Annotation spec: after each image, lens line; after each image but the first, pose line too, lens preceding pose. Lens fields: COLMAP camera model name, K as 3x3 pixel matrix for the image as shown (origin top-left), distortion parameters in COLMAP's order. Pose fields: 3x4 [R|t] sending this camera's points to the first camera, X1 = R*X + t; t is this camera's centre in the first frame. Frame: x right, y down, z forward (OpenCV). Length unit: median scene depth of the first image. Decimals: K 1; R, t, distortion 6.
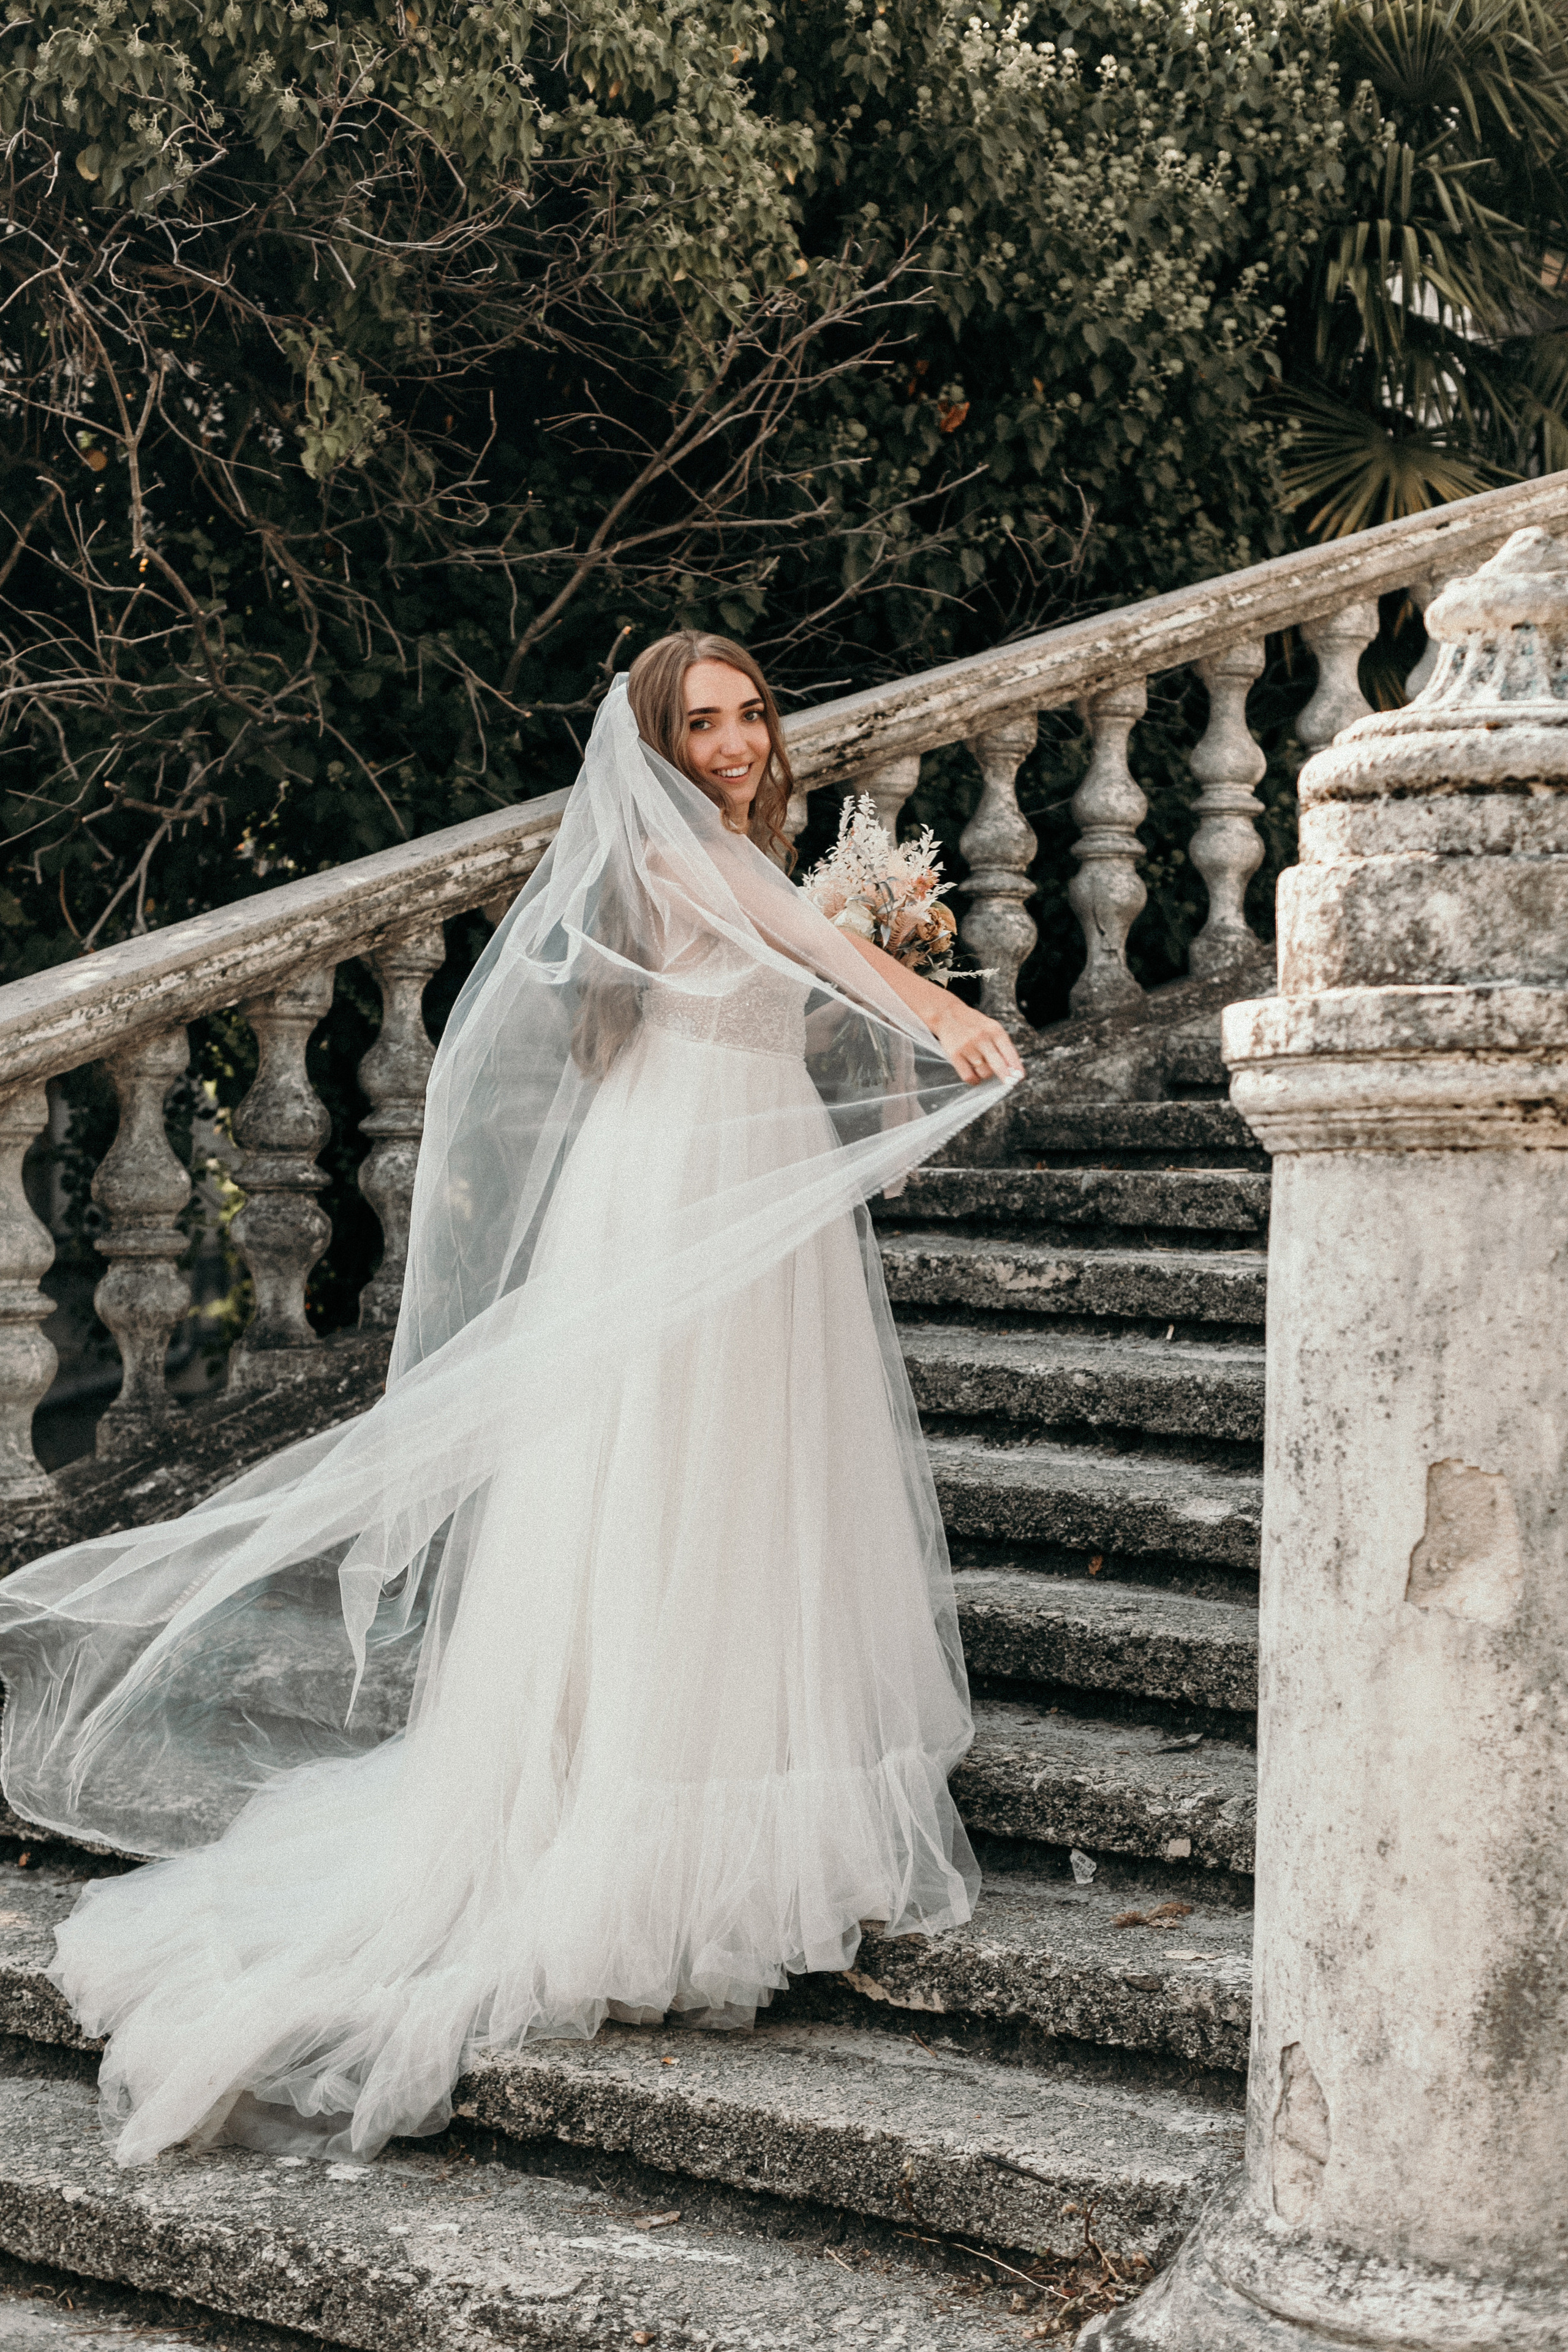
lens RADIAL K [[3390.0, 0, 771.8], [0, 3390.0, 1185.8], [0, 0, 1]] dist [0.008363, -0.080346]
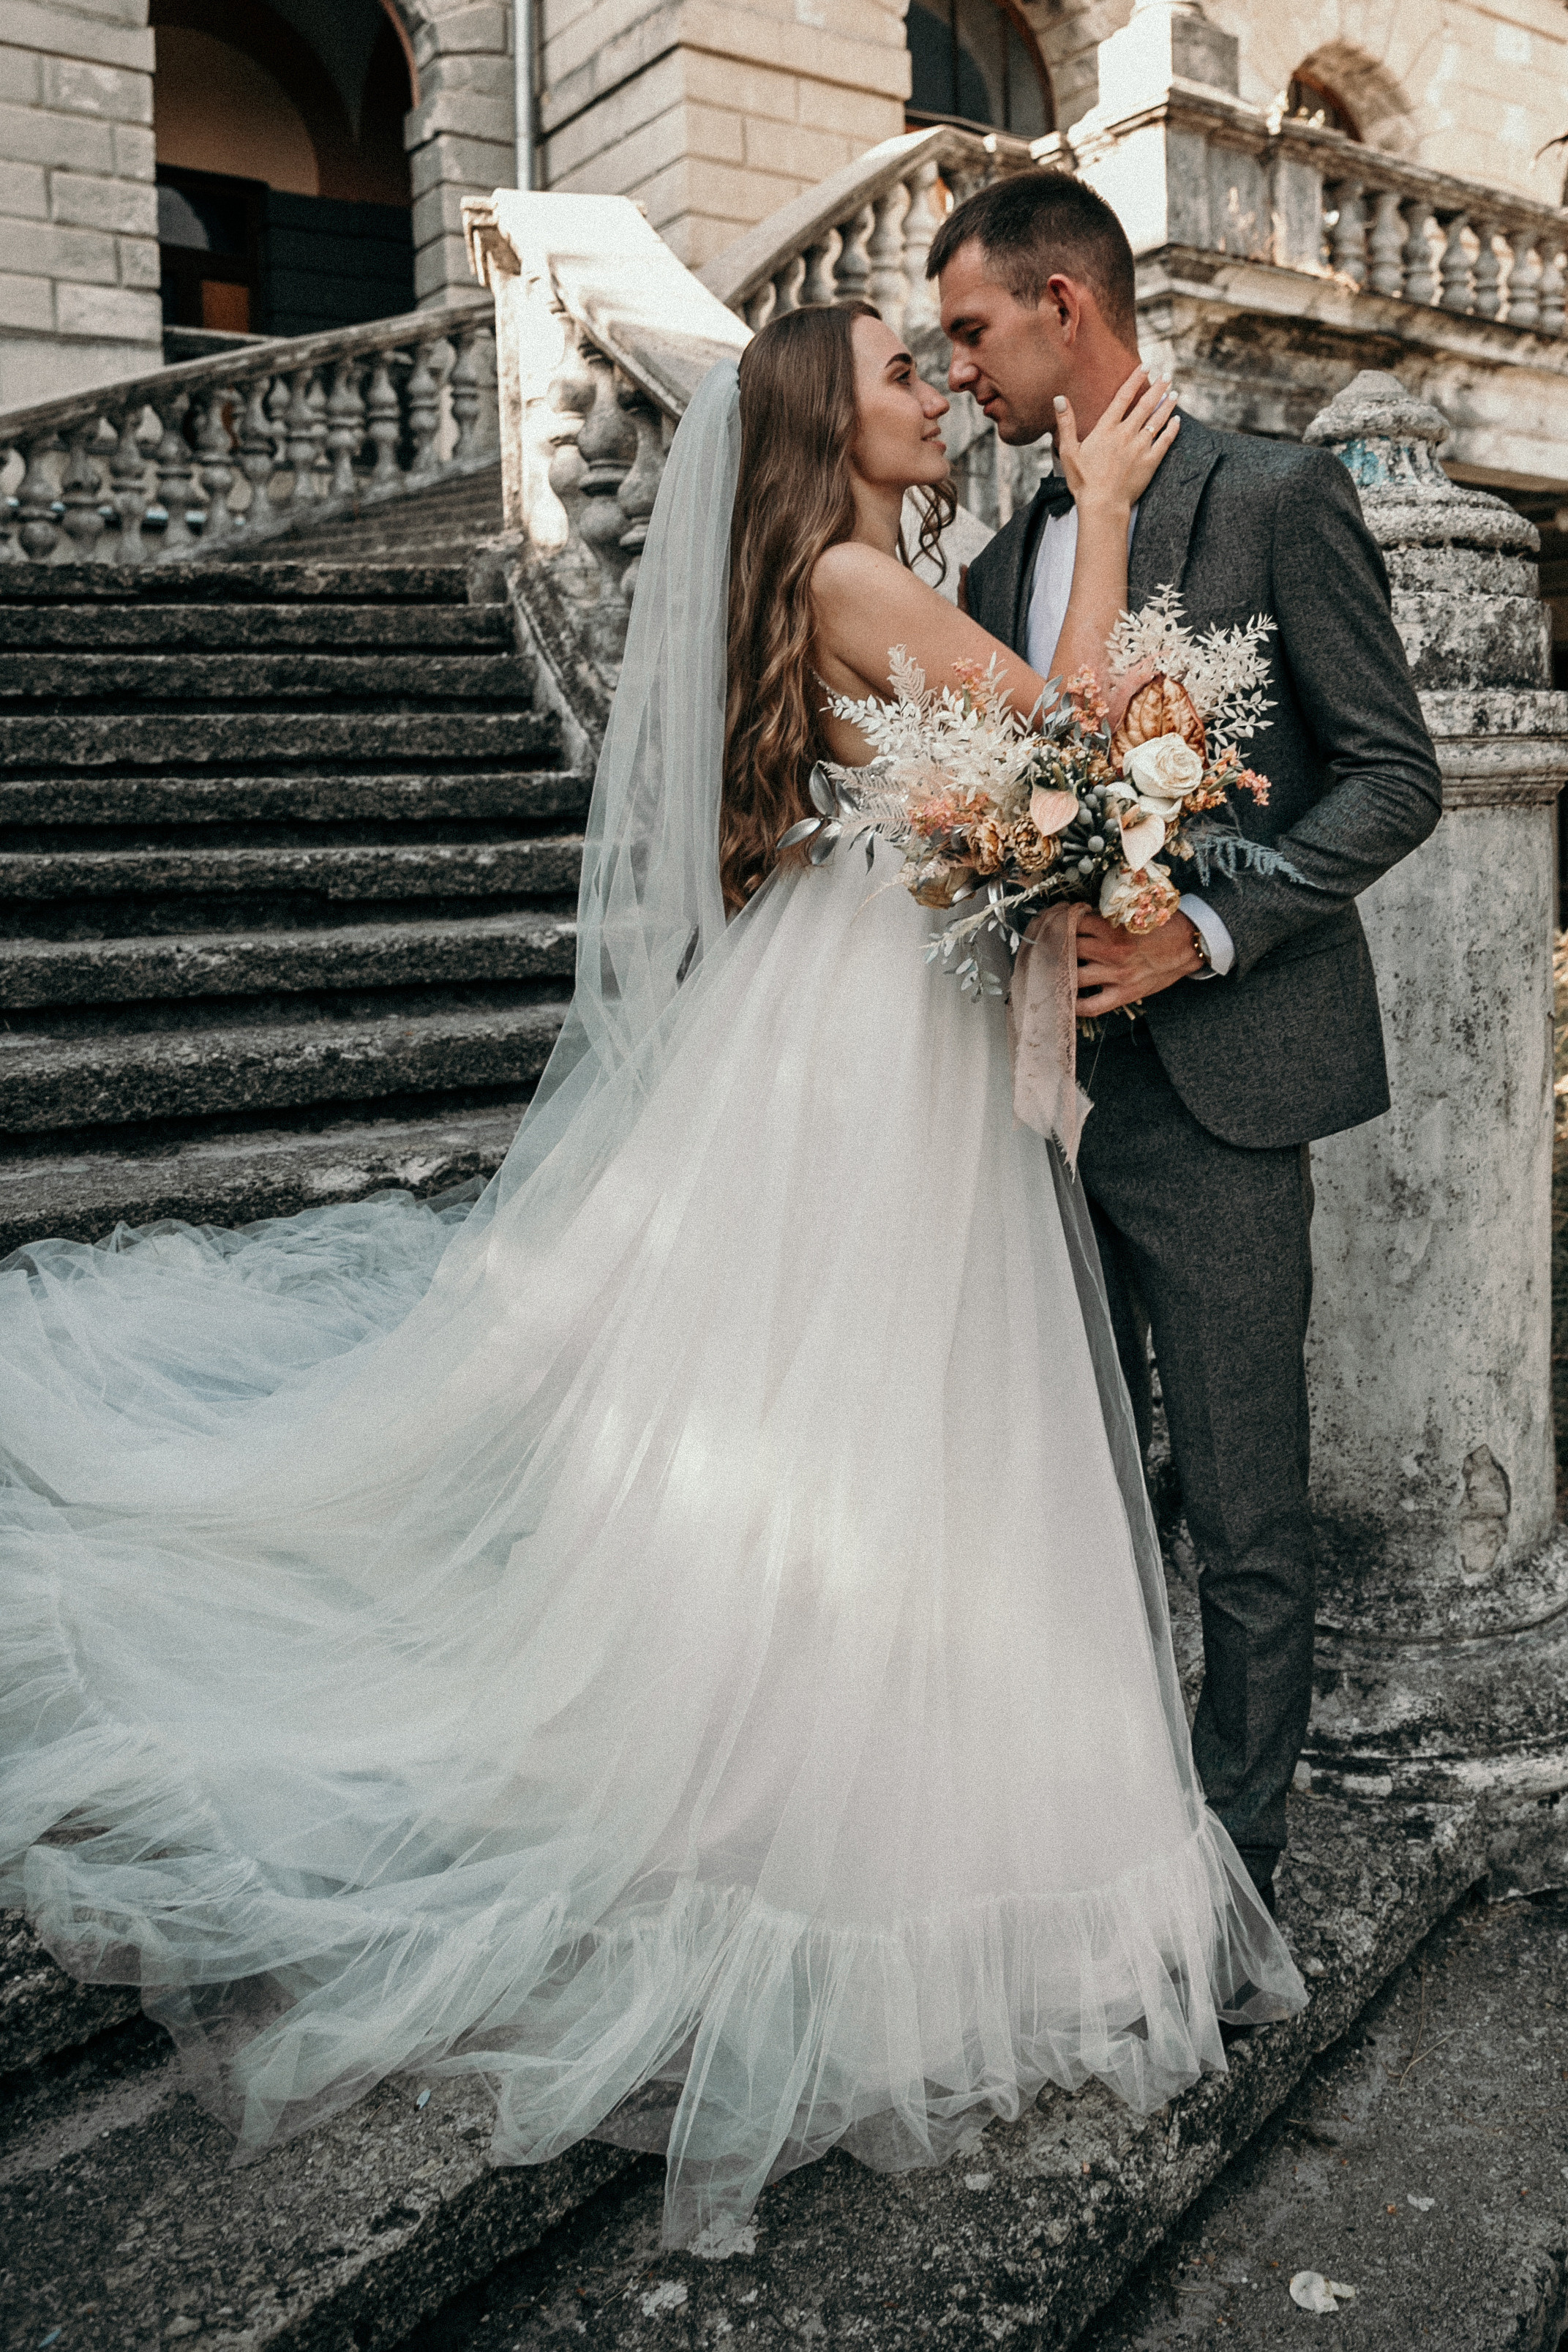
lens RADIAL K [[1931.9, 0, 903.2], [0, 1931.9, 957.3], [0, 0, 1]] dist [-0.075954, 0.073489]
pose [[0.094316, -0.081468, 0.992203, -0.346442], [0.028926, 0.996450, 0.079067, -0.009372], [-0.995122, 0.021243, 0.096337, 0.632527]]
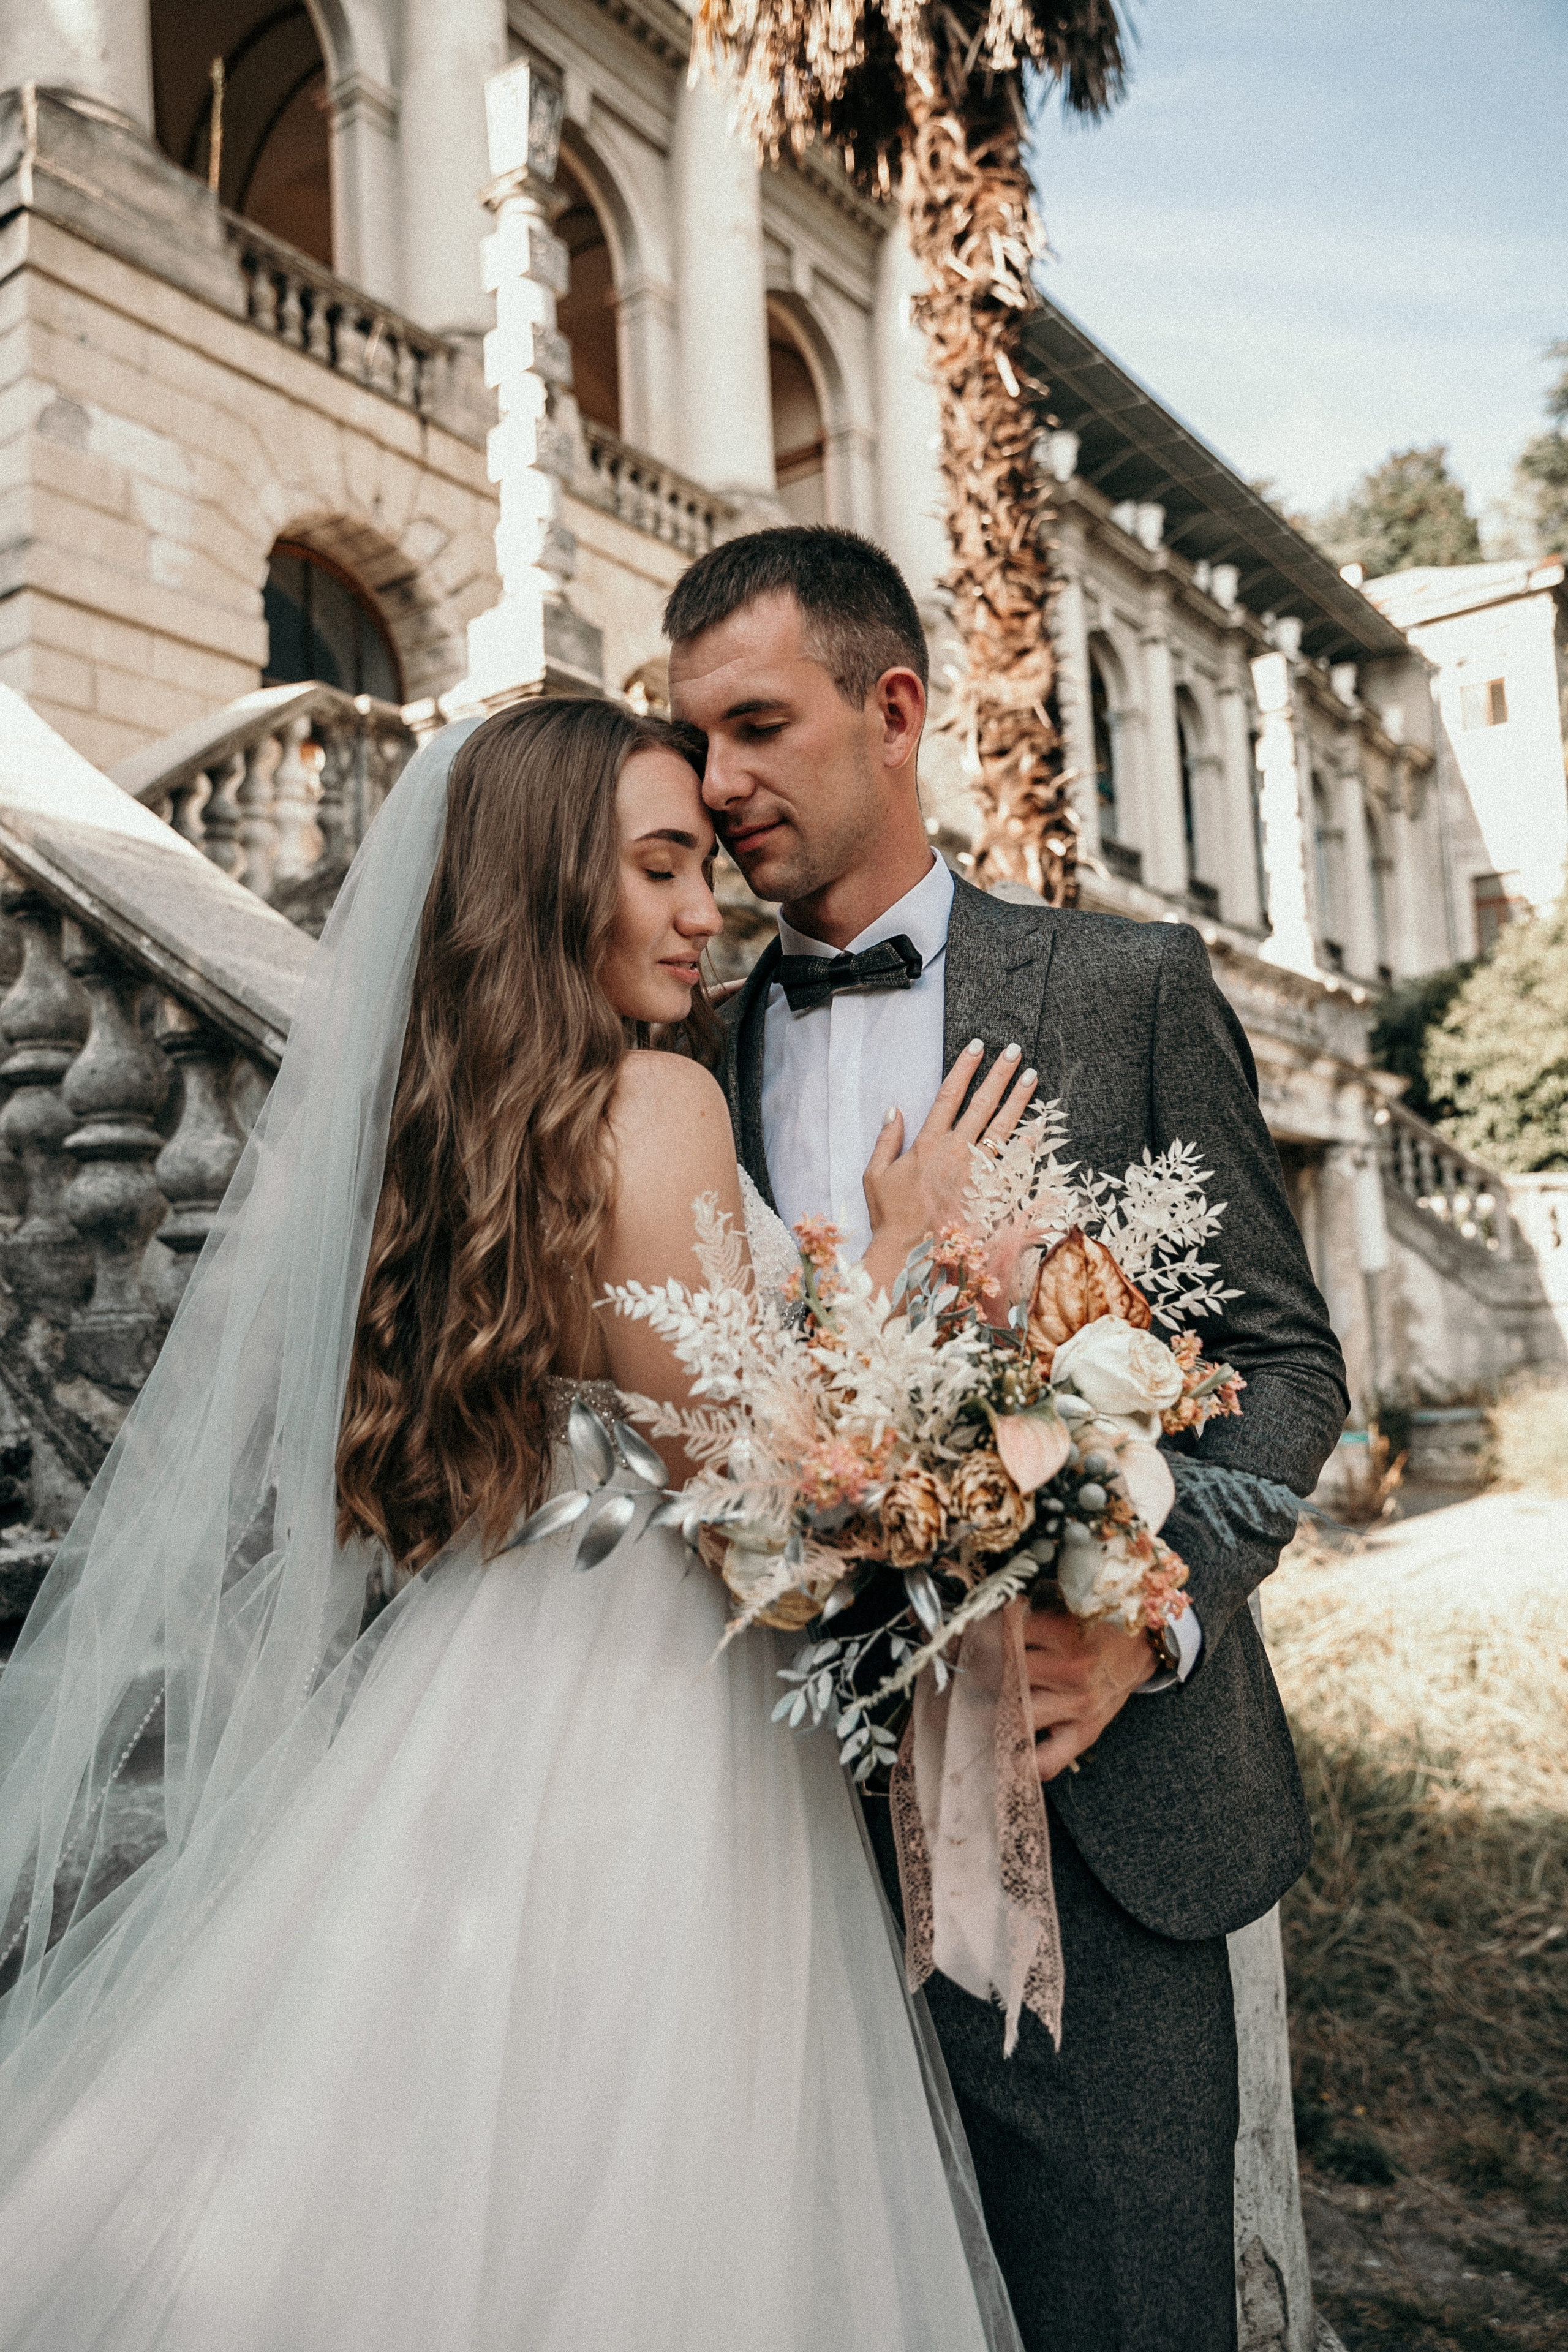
lens RADIAL K [[1796.8, 0, 783.2], [0, 1796.8, 1200.2], [0, 0, 1]] dist [-0.040517, 0.086381]
pose [[-0.210084, 0.077528, 0.974605, -0.216382], [0.043567, 0.996603, -0.069886, -0.021147], [-0.976712, 0.027778, -0.212748, 0.685484]]
